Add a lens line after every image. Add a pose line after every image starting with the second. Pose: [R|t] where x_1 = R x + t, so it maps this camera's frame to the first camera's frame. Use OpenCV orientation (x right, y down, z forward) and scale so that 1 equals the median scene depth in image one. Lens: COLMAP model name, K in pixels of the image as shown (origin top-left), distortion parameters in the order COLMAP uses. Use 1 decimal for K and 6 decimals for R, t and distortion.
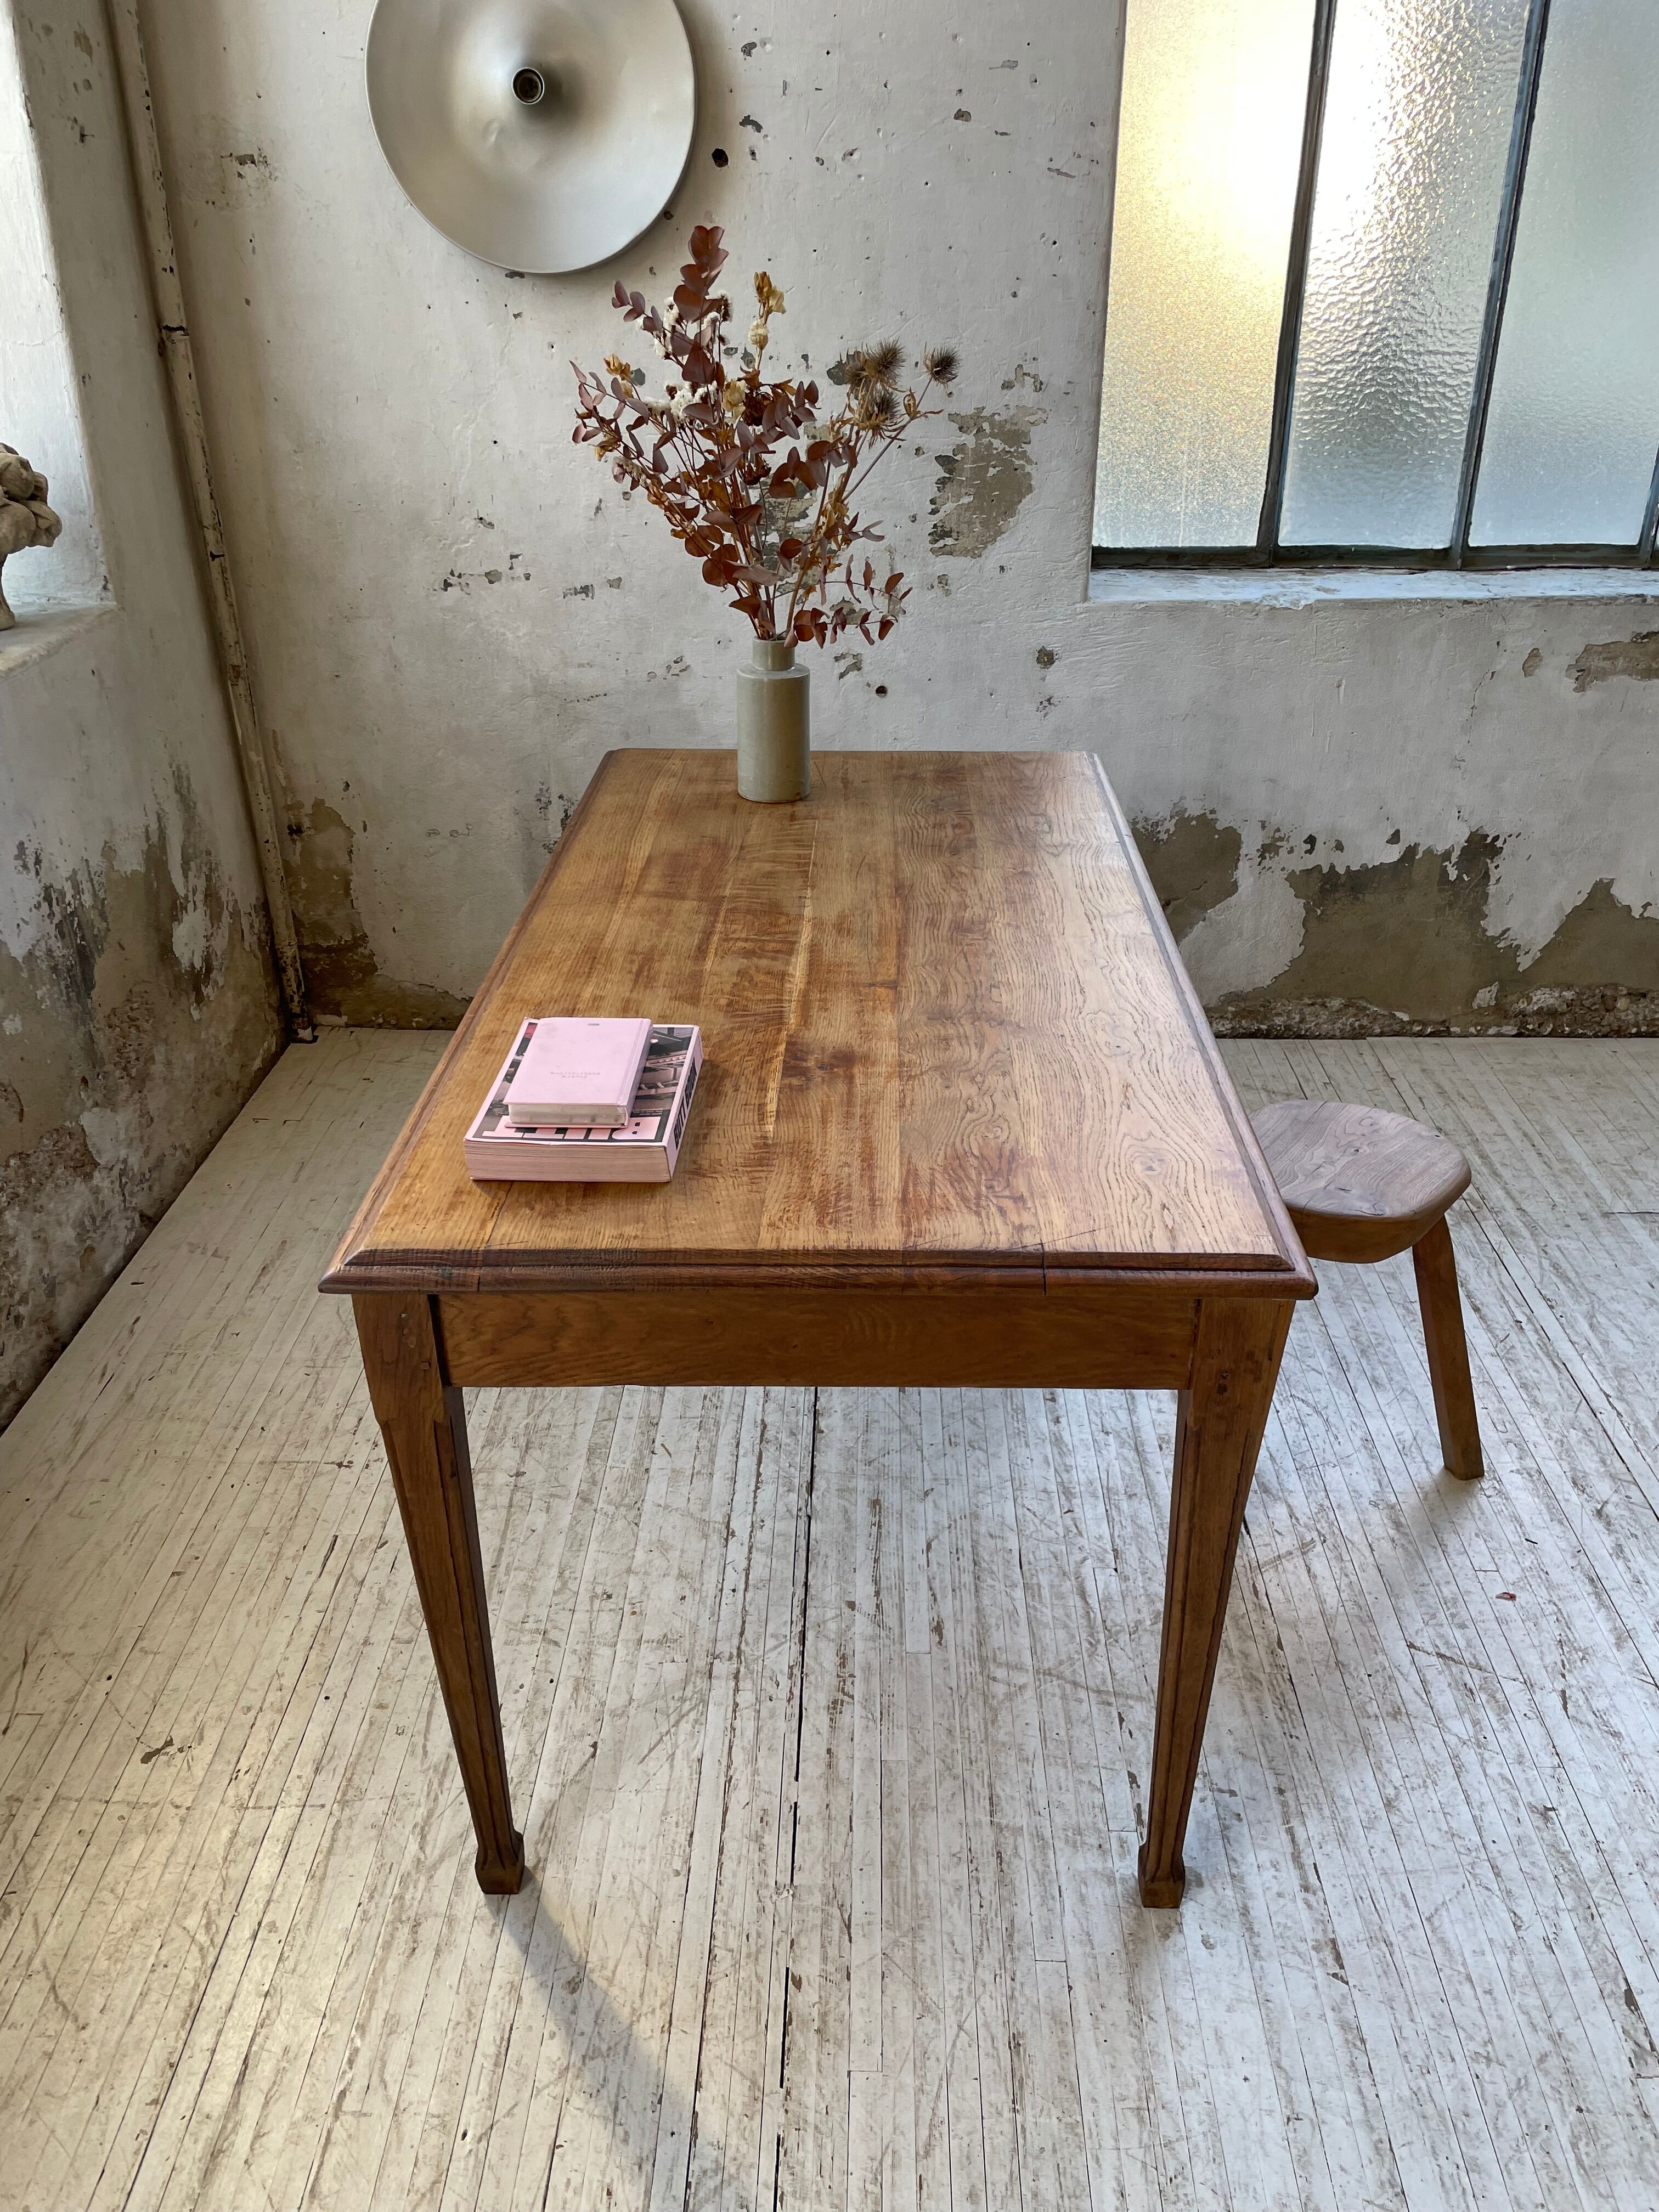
lens RADIAL K [[1680.1, 0, 851.0], [0, 1680.1, 1113.7], [0, 0, 1]] dist [0.088199, -0.117987]
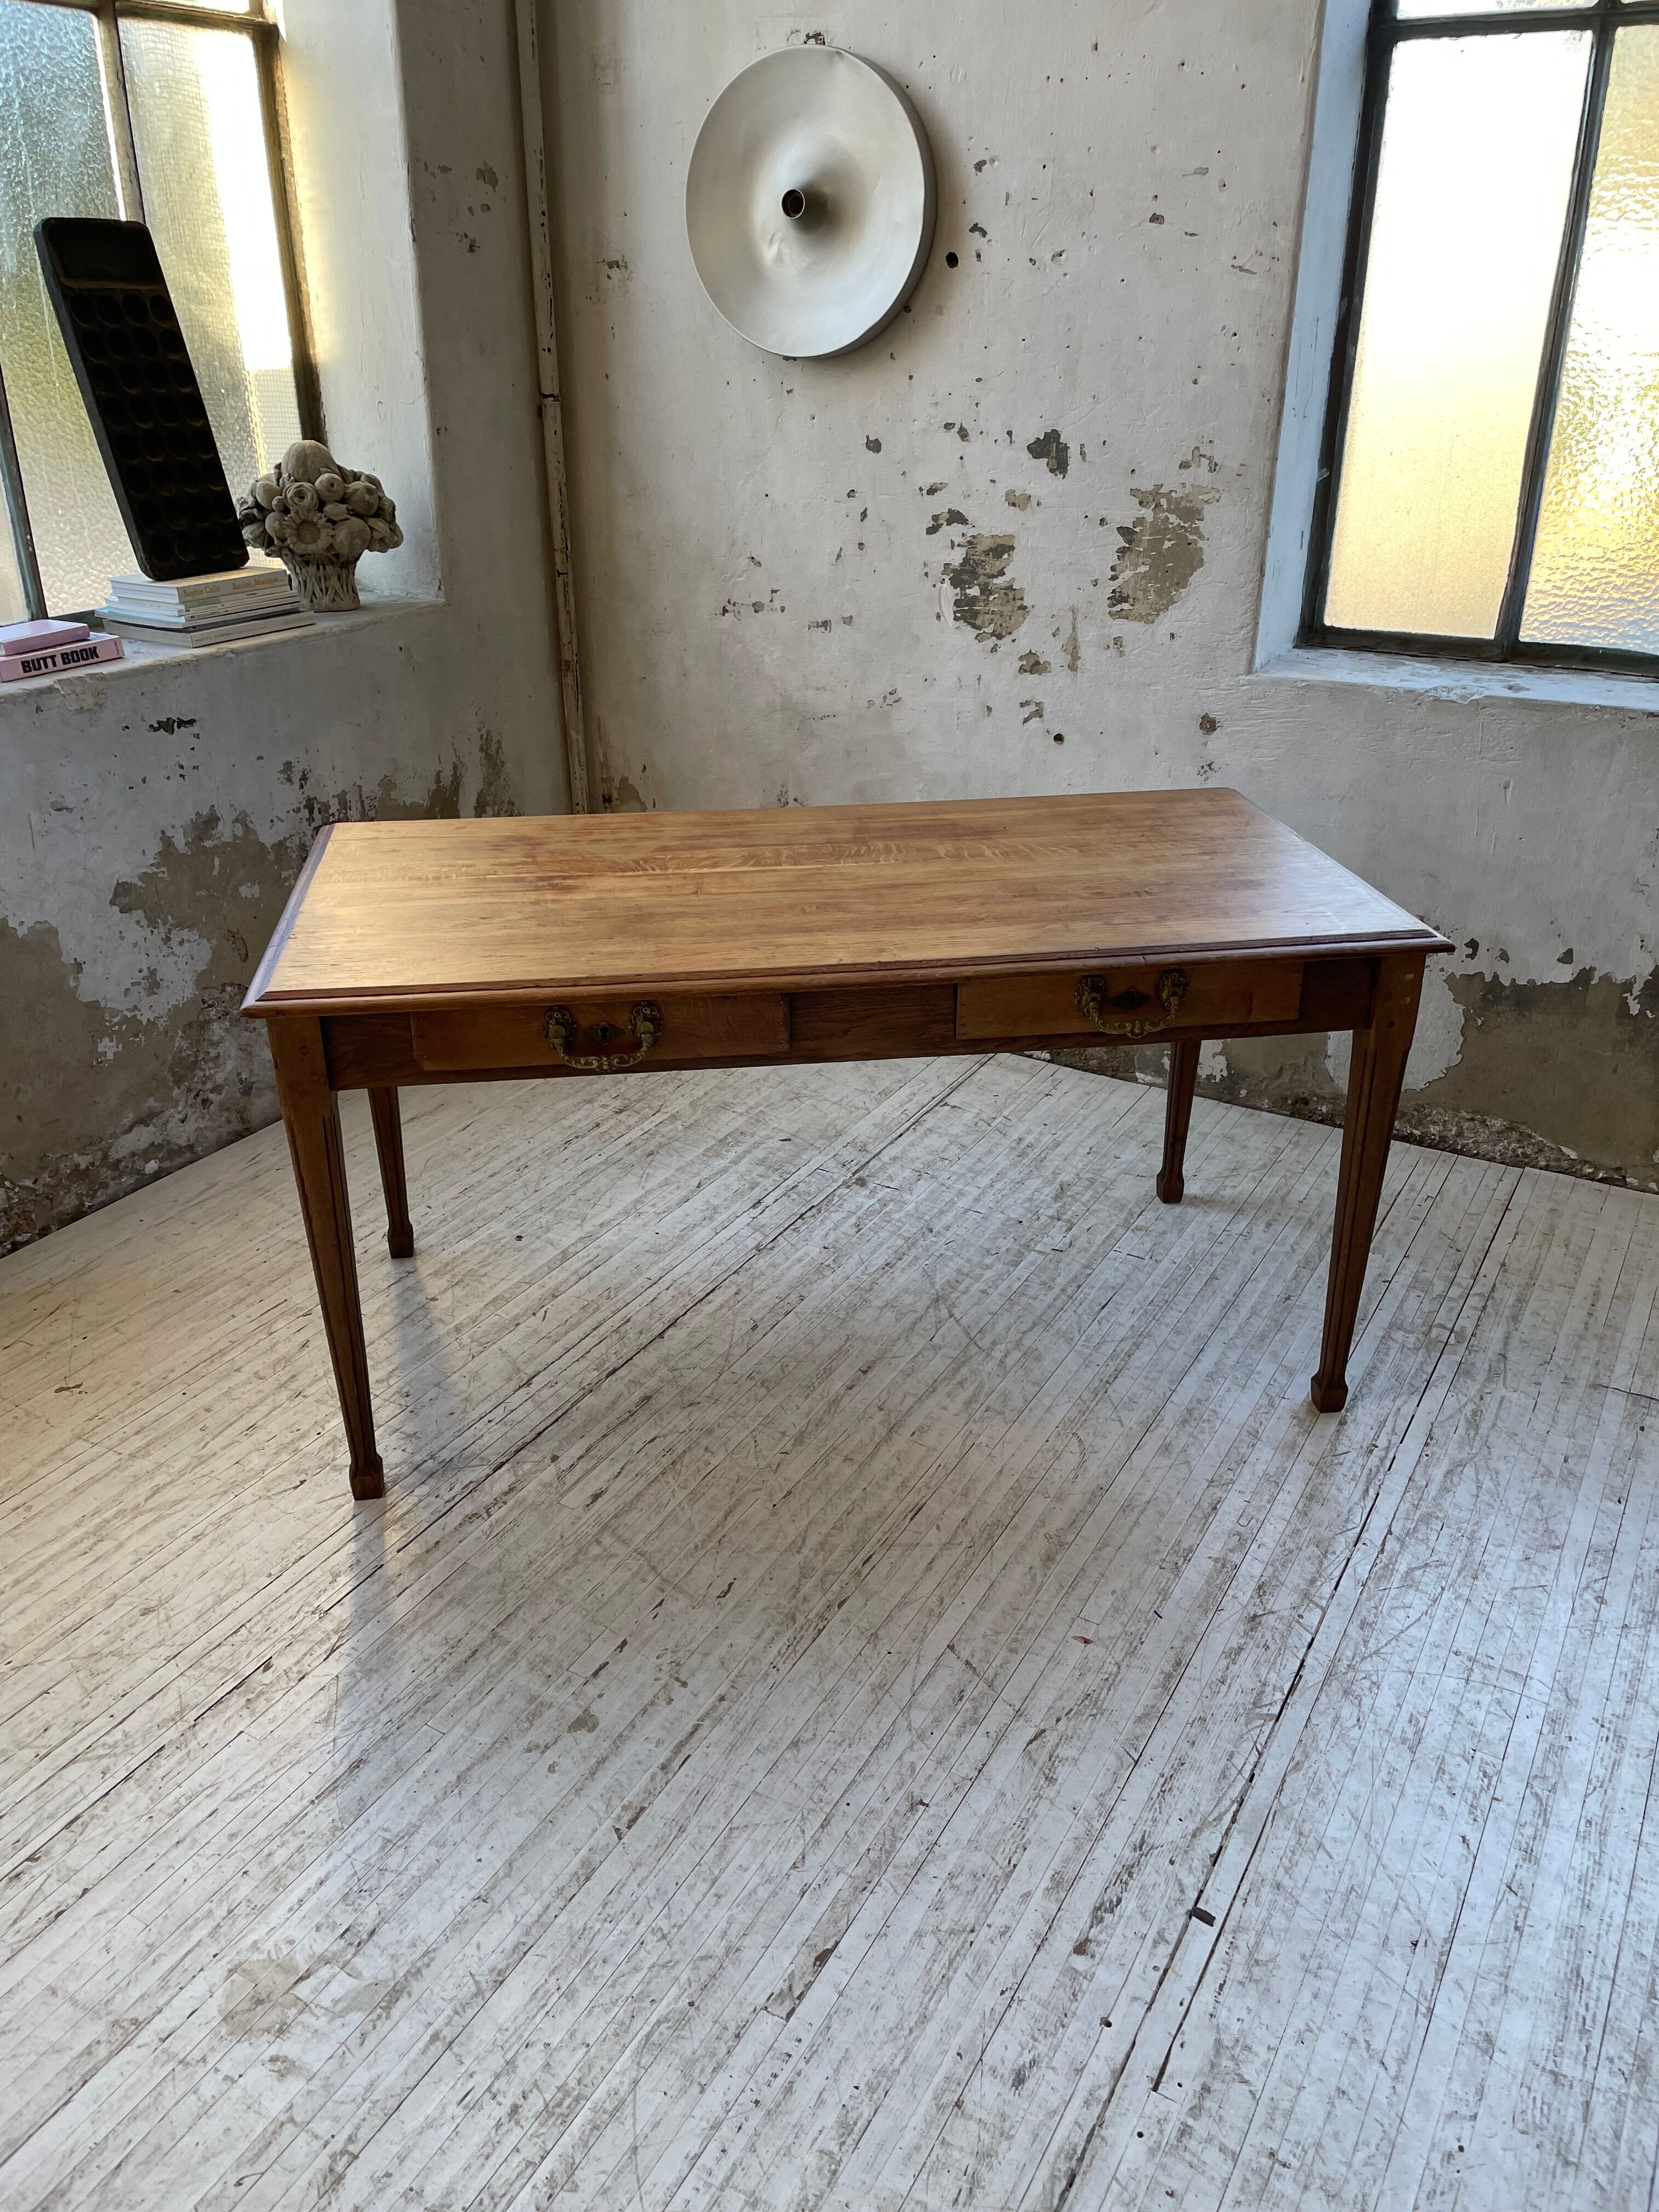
lens RADIAL K [[1679.7, 0, 835.4], [0, 1679.7, 1084.0], [0, 0, 1]] dist [0.087337, -0.118946]
pose [[0.874117, 0.203348, -0.441101, 0.467868], [-0.224607, 0.974441, 0.004121, -0.010382], [0.430664, 0.095472, 0.897448, -0.002550]]
